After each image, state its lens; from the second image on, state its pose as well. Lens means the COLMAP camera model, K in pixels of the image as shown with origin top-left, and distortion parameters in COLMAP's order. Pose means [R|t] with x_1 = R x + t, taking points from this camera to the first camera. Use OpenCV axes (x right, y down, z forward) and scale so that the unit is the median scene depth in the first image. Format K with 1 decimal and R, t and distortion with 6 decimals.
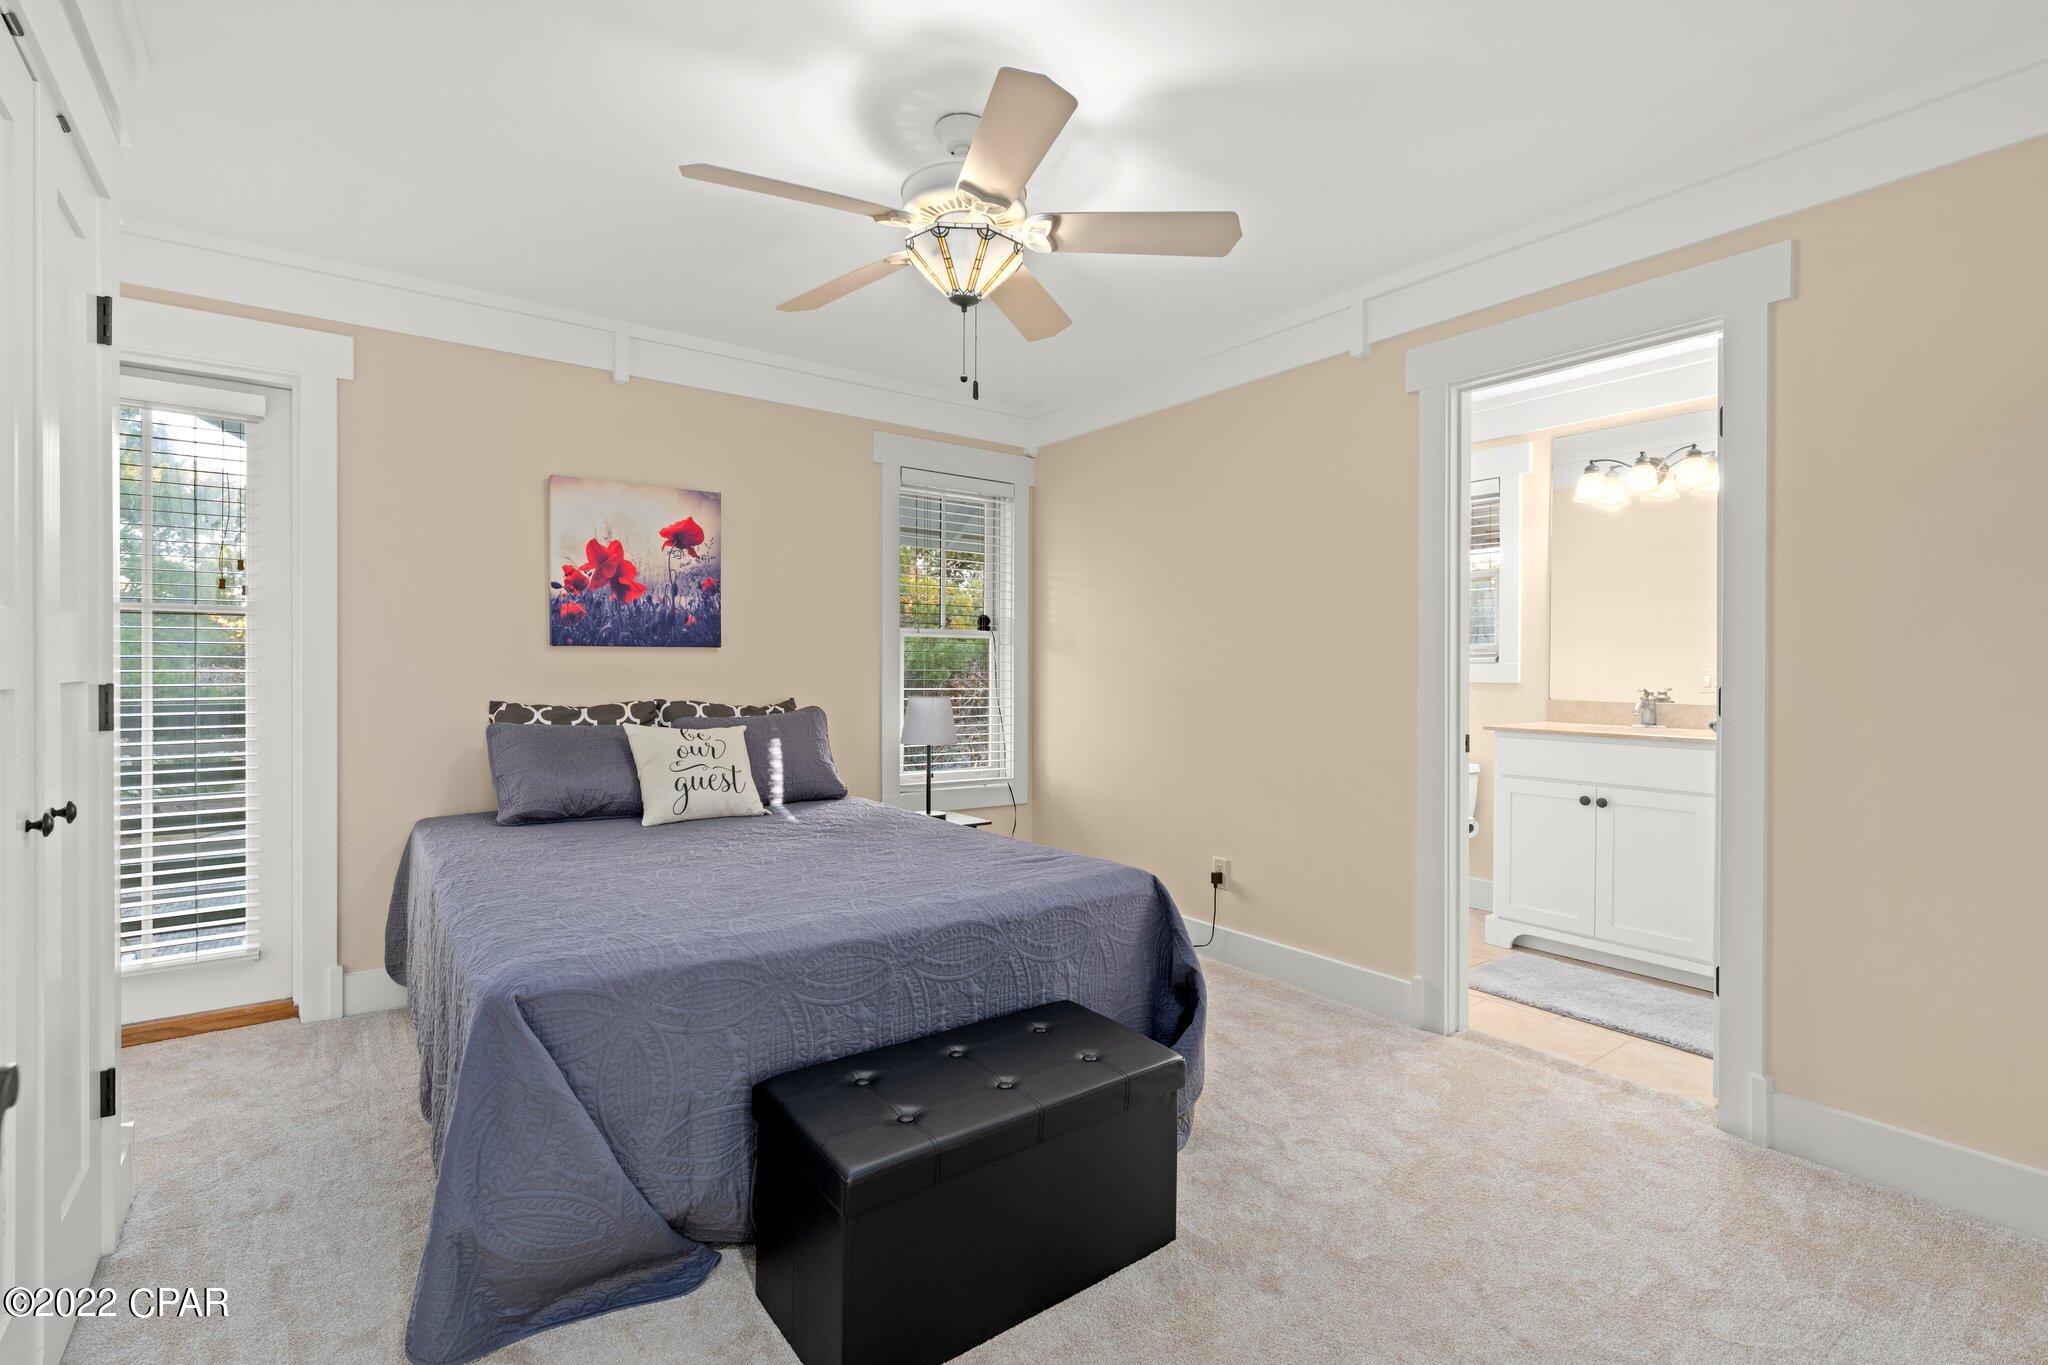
lens RADIAL K [[941.1, 0, 1013.5], [0, 941.1, 680.2], [0, 0, 1]] dist [0.001399, 0.000009]
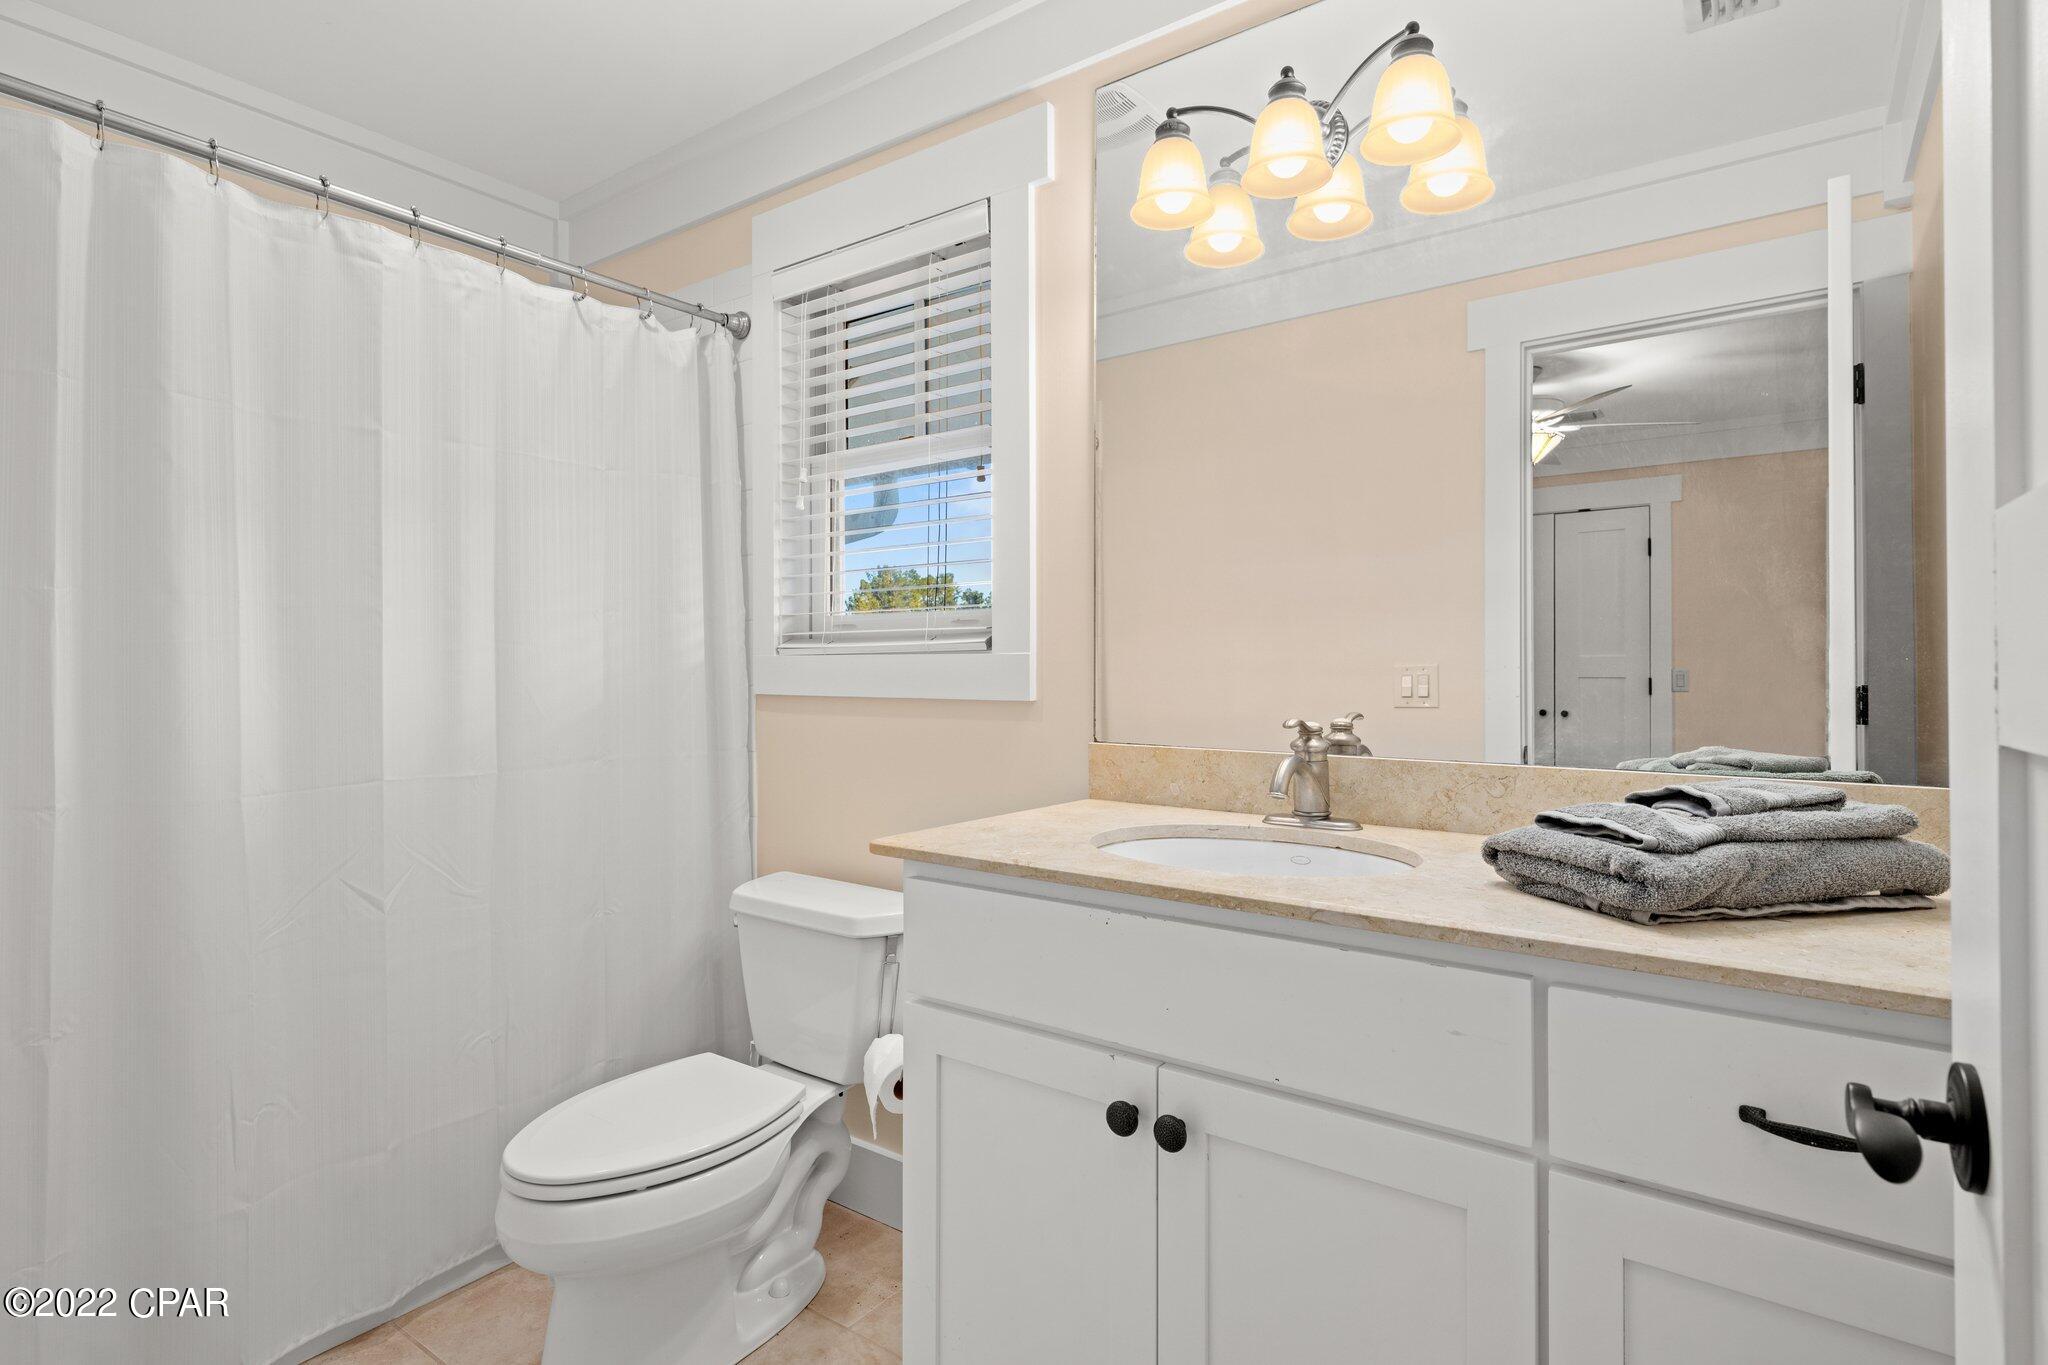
lens RADIAL K [[1038.4, 0, 1016.8], [0, 1038.4, 690.2], [0, 0, 1]] dist [0.000716, -0.000124]
pose [[0.950551, -0.009908, 0.310412, 0.444731], [0.011059, 0.999937, -0.001950, -0.001978], [-0.310373, 0.005286, 0.950600, 0.657359]]
